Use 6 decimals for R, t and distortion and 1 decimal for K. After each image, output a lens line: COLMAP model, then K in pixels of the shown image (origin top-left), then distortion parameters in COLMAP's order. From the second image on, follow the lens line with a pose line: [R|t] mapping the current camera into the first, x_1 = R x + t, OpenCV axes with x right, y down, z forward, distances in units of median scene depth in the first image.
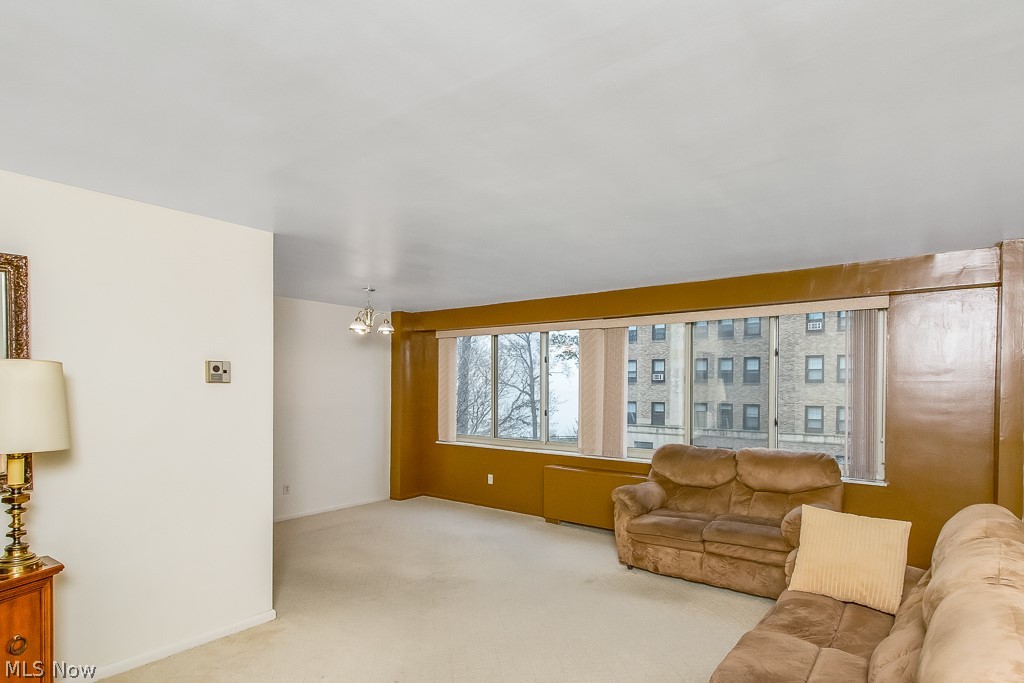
lens RADIAL K [[544.7, 0, 503.3], [0, 544.7, 394.4], [0, 0, 1]] dist [-0.000344, -0.002290]
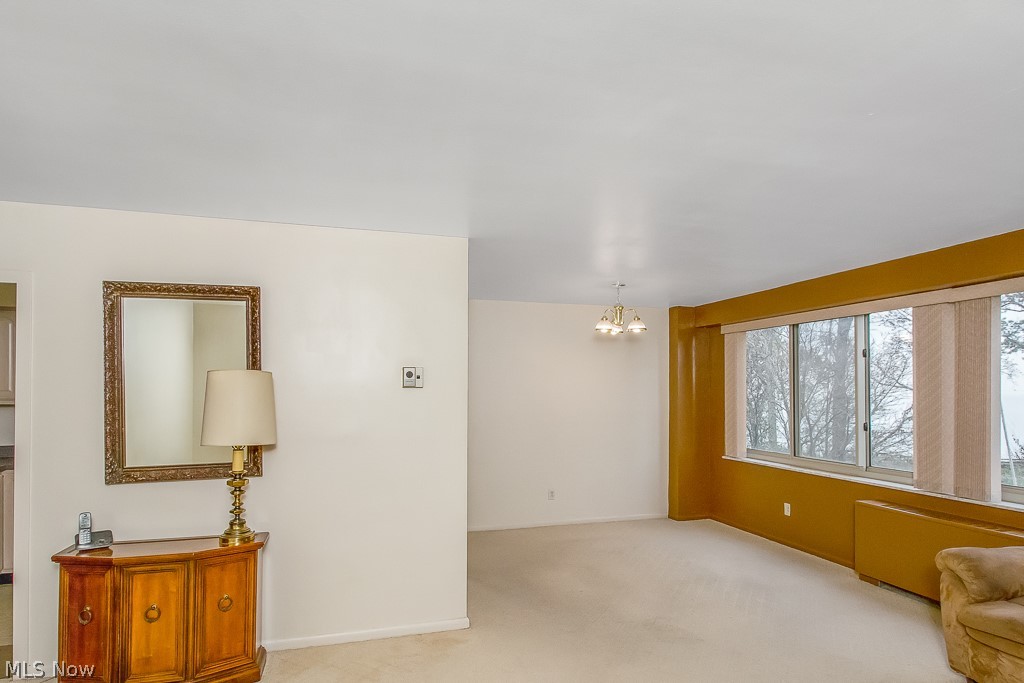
lens RADIAL K [[553.9, 0, 505.9], [0, 553.9, 387.8], [0, 0, 1]] dist [0.002401, -0.002905]
pose [[0.808604, -0.007855, -0.588300, 0.134329], [-0.004983, 0.999784, -0.020199, -0.000586], [0.588332, 0.019265, 0.808390, 0.131707]]
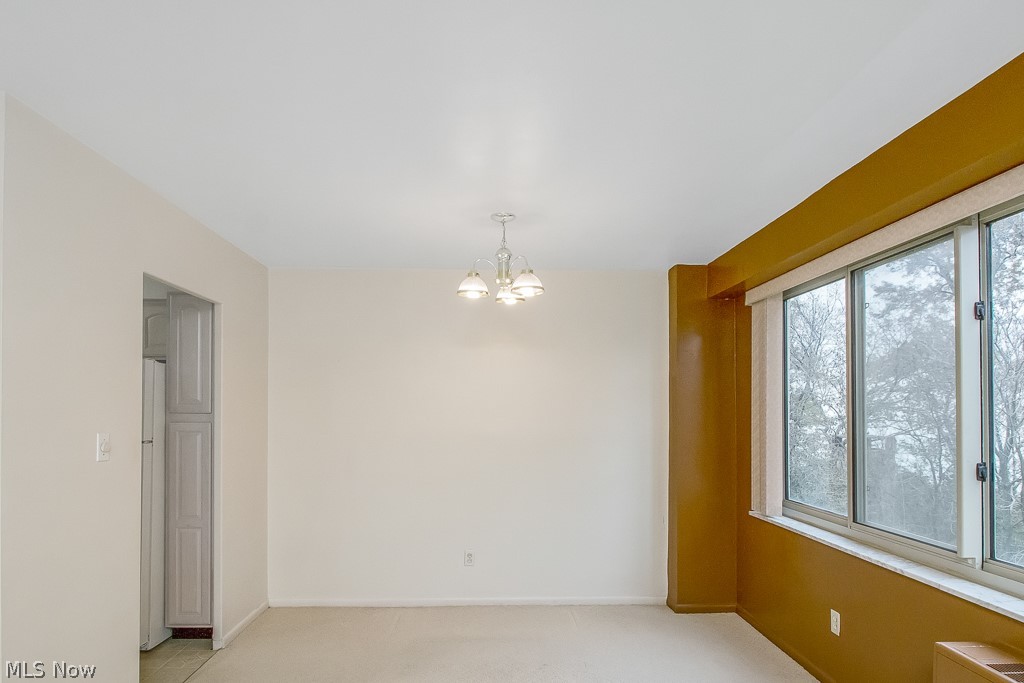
lens RADIAL K [[585.4, 0, 511.9], [0, 585.4, 404.1], [0, 0, 1]] dist [-0.002997, -0.001284]
pose [[0.644886, -0.012100, -0.764183, 0.179399], [-0.012684, 0.999568, -0.026531, 0.005961], [0.764174, 0.026803, 0.644453, 0.588382]]
